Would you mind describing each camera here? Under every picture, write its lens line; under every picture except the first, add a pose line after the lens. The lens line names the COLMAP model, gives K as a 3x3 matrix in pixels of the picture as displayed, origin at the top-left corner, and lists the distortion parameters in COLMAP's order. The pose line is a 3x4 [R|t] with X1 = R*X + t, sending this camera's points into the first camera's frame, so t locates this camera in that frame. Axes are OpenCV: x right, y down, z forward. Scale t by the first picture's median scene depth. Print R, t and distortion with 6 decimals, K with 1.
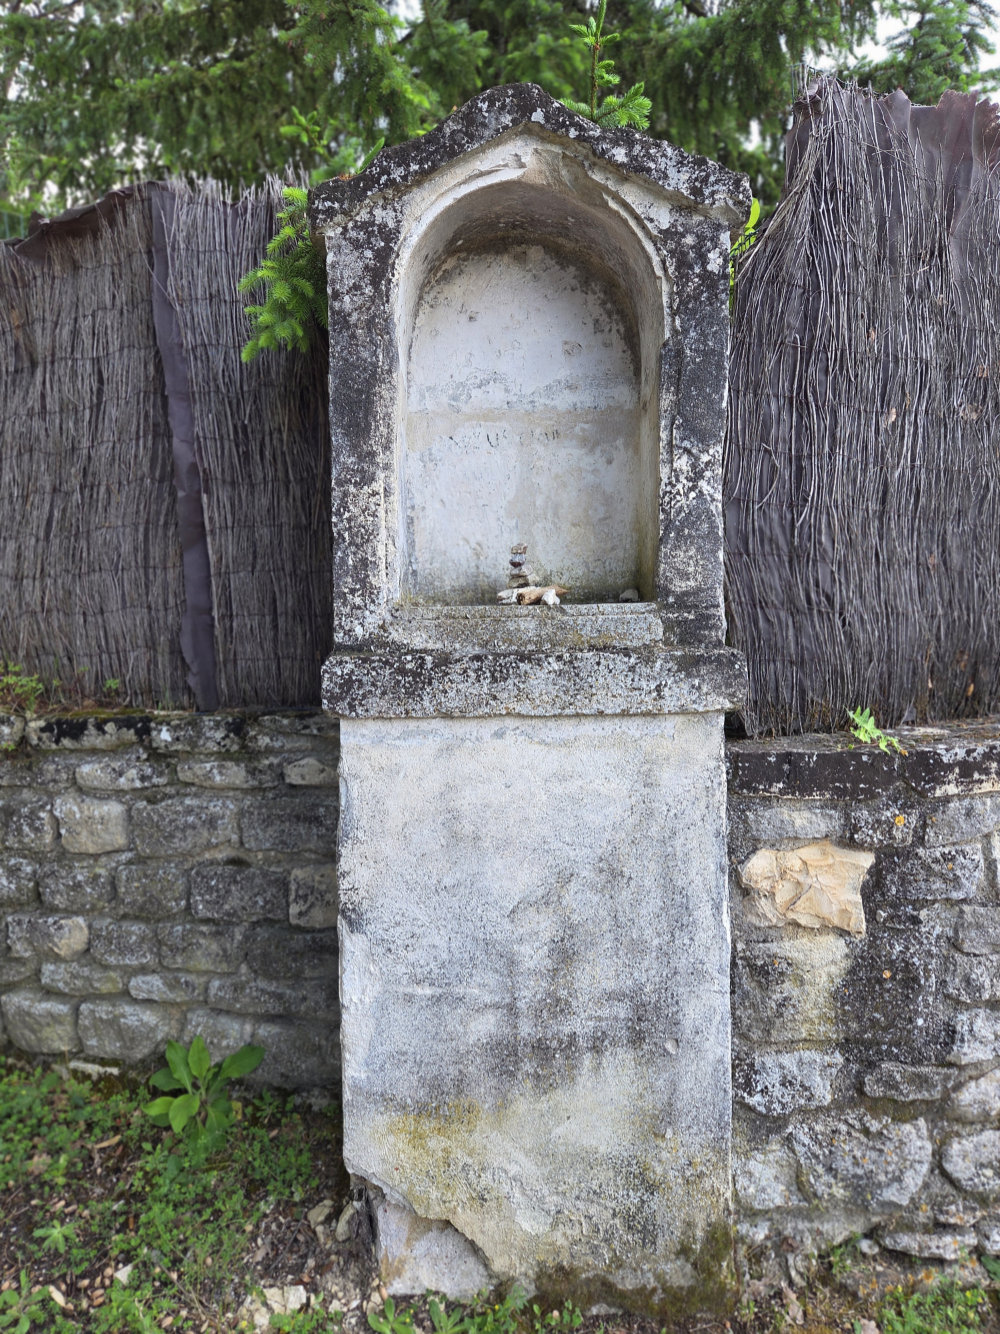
lens RADIAL K [[968.0, 0, 494.1], [0, 968.0, 660.0], [0, 0, 1]] dist [0.051939, -0.055780]
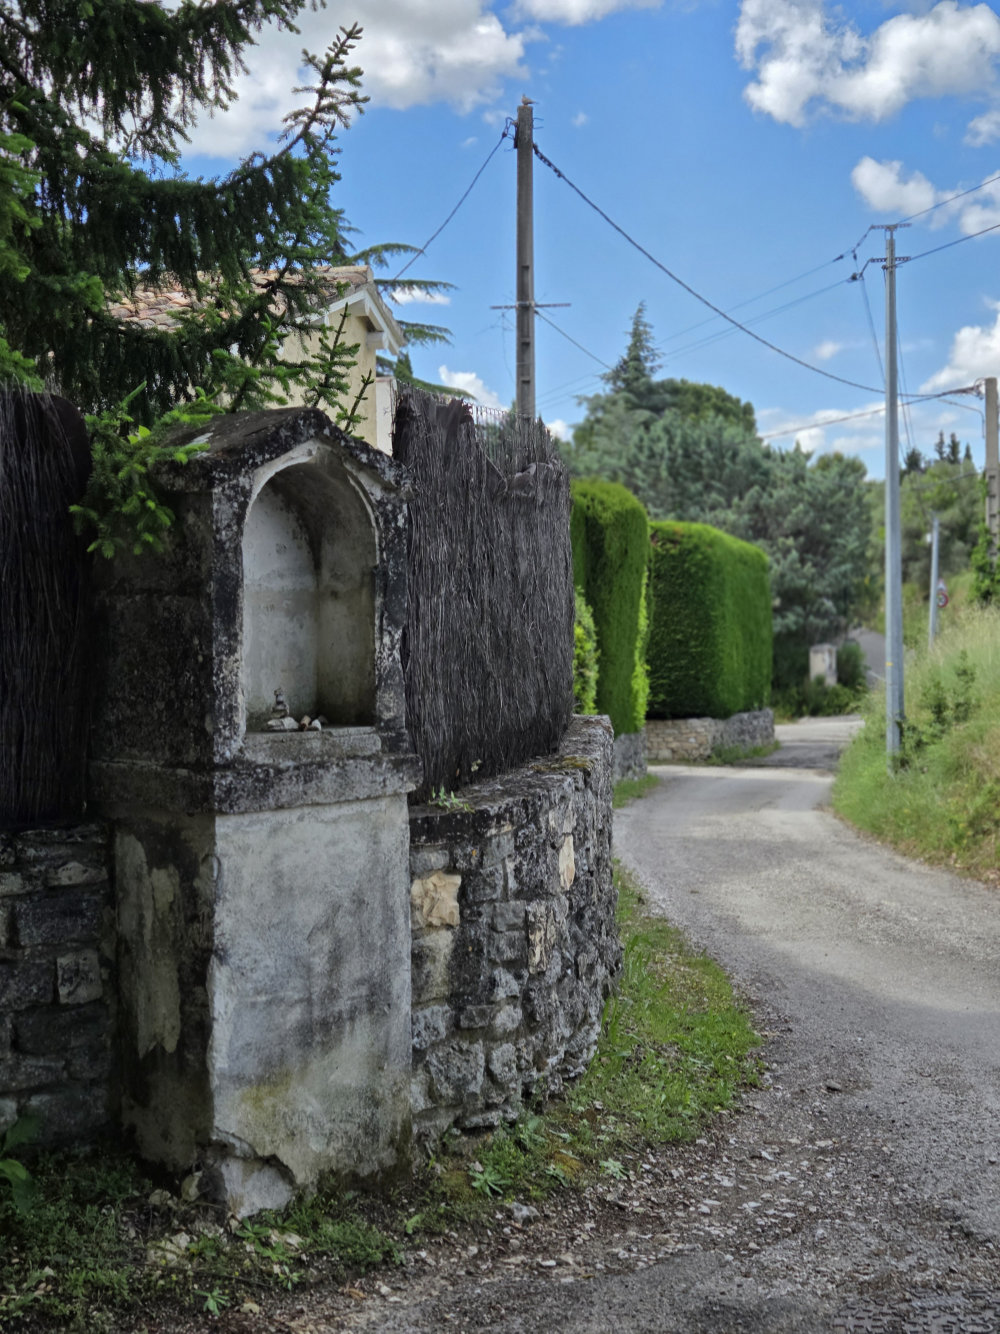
lens RADIAL K [[1787.8, 0, 499.9], [0, 1787.8, 667.2], [0, 0, 1]] dist [-0.108933, 0.000000]
pose [[0.673635, -0.016234, 0.738886, -1.806071], [0.052378, 0.998294, -0.025818, -0.068426], [-0.737206, 0.056094, 0.673335, -1.092682]]
